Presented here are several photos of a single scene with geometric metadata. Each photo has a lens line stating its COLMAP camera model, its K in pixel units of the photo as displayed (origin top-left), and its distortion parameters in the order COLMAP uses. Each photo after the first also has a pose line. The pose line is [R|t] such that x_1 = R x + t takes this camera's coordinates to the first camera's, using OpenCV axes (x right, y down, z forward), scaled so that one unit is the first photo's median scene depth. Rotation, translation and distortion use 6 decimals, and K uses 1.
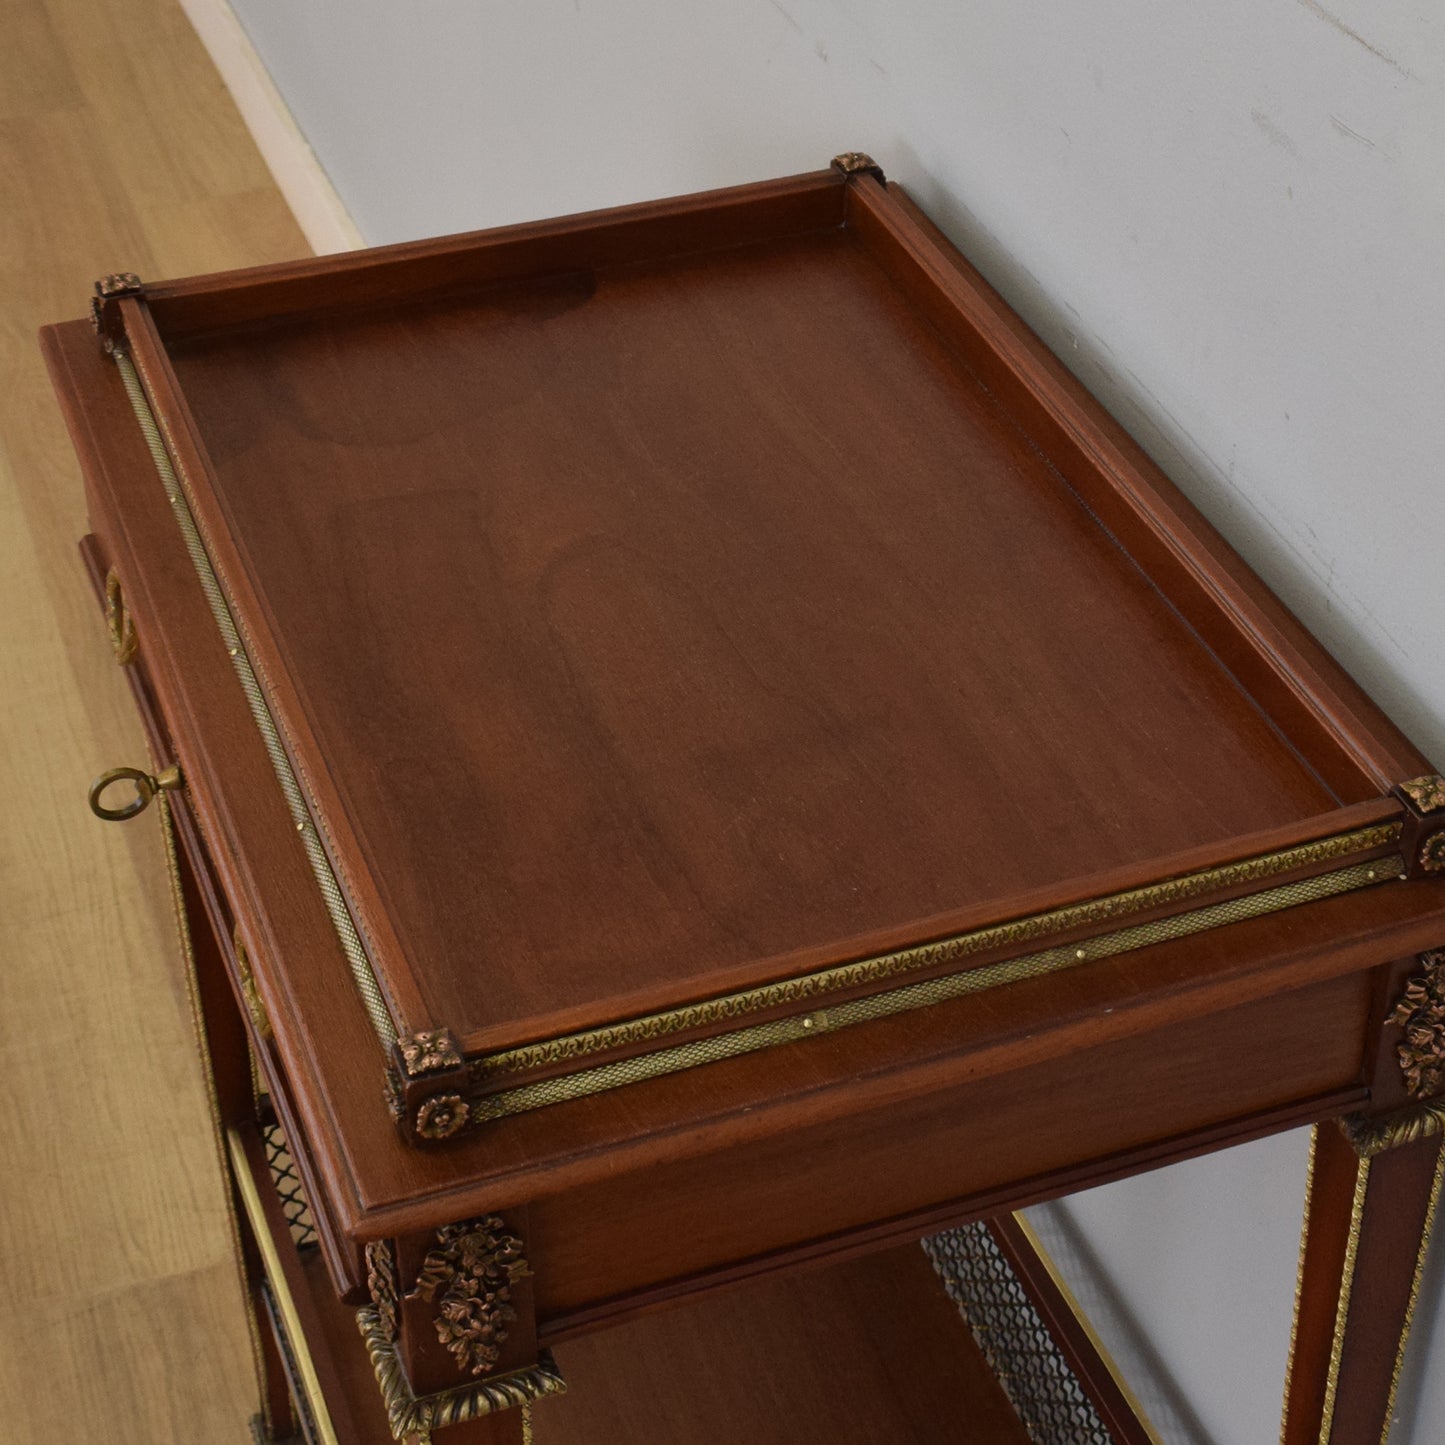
lens RADIAL K [[2547.6, 0, 760.6], [0, 2547.6, 597.6], [0, 0, 1]] dist [-0.100655, -0.054573]
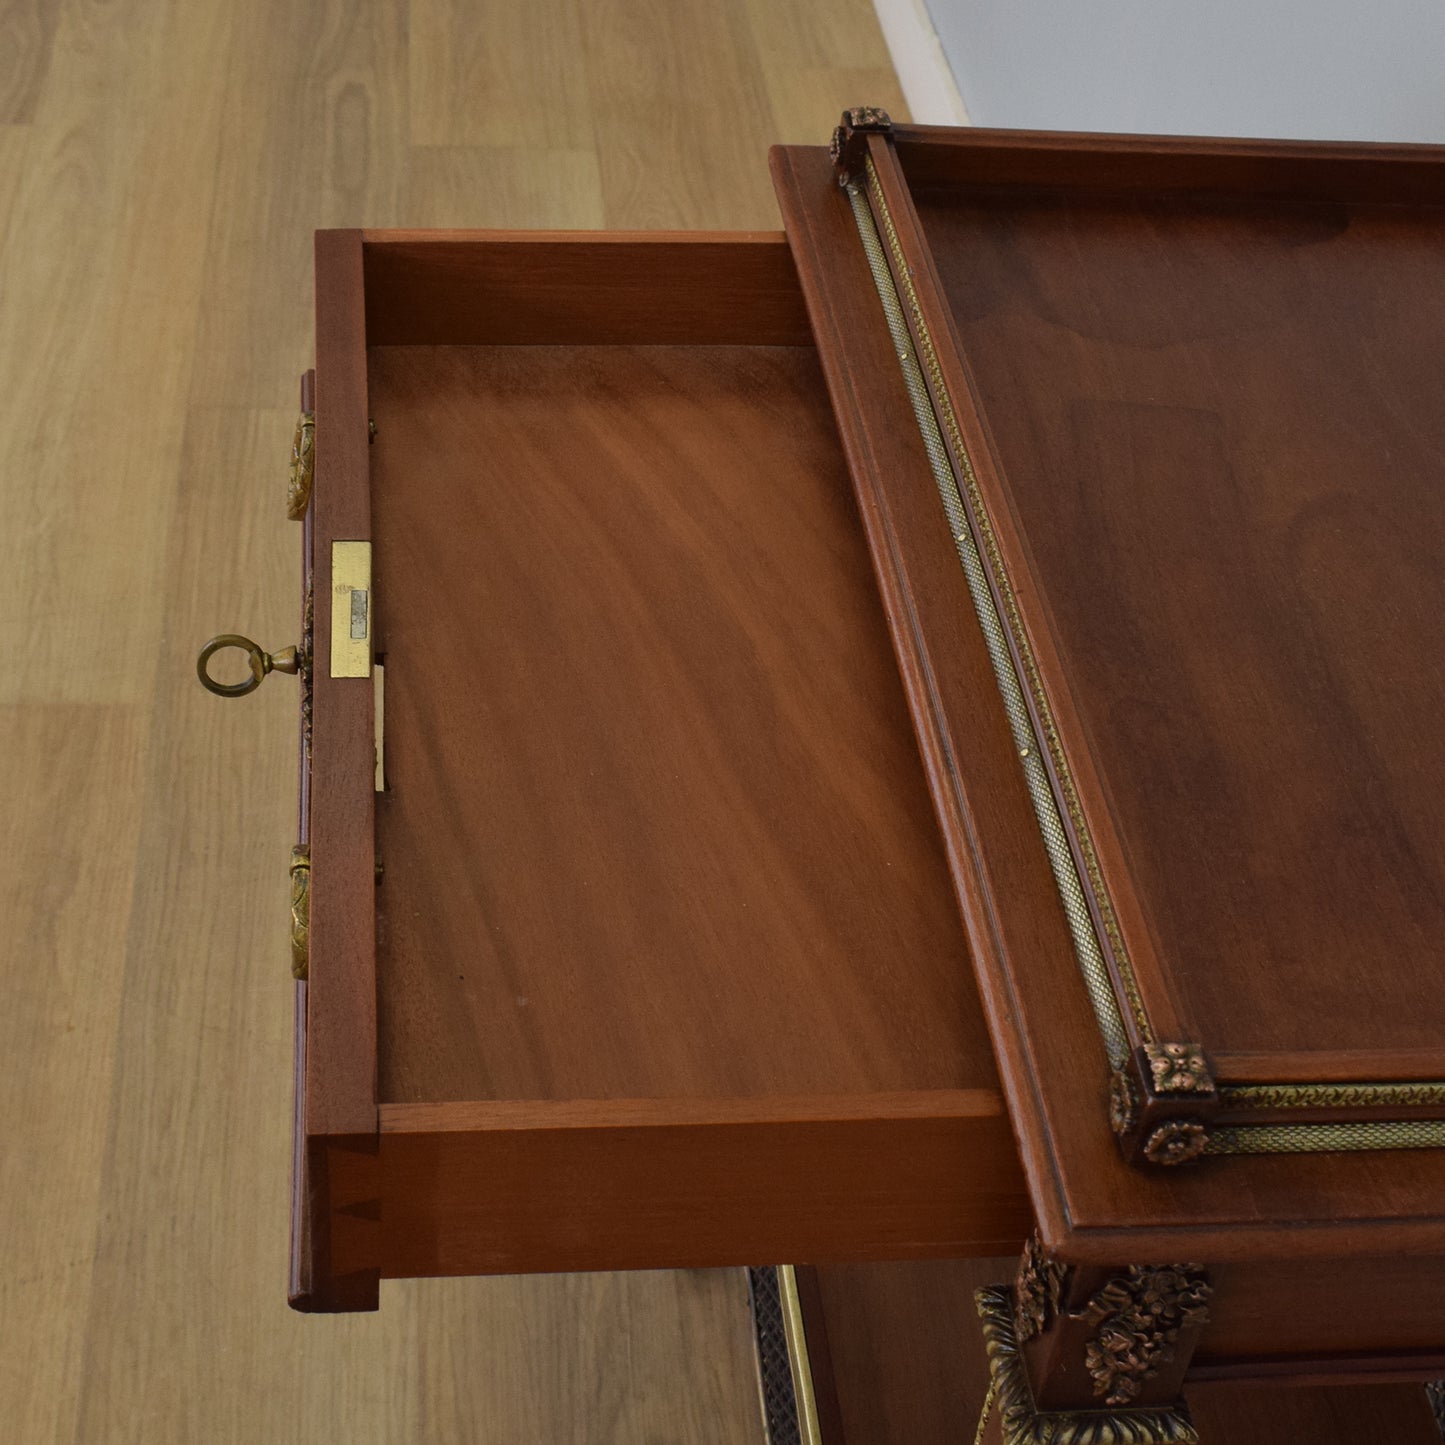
lens RADIAL K [[2368.6, 0, 723.0], [0, 2368.6, 661.7], [0, 0, 1]] dist [-0.103911, -0.150096]
pose [[0.954168, 0.230612, -0.190740, -0.149331], [-0.214178, 0.971351, 0.102984, -0.006232], [0.209025, -0.057412, 0.976224, 0.174239]]
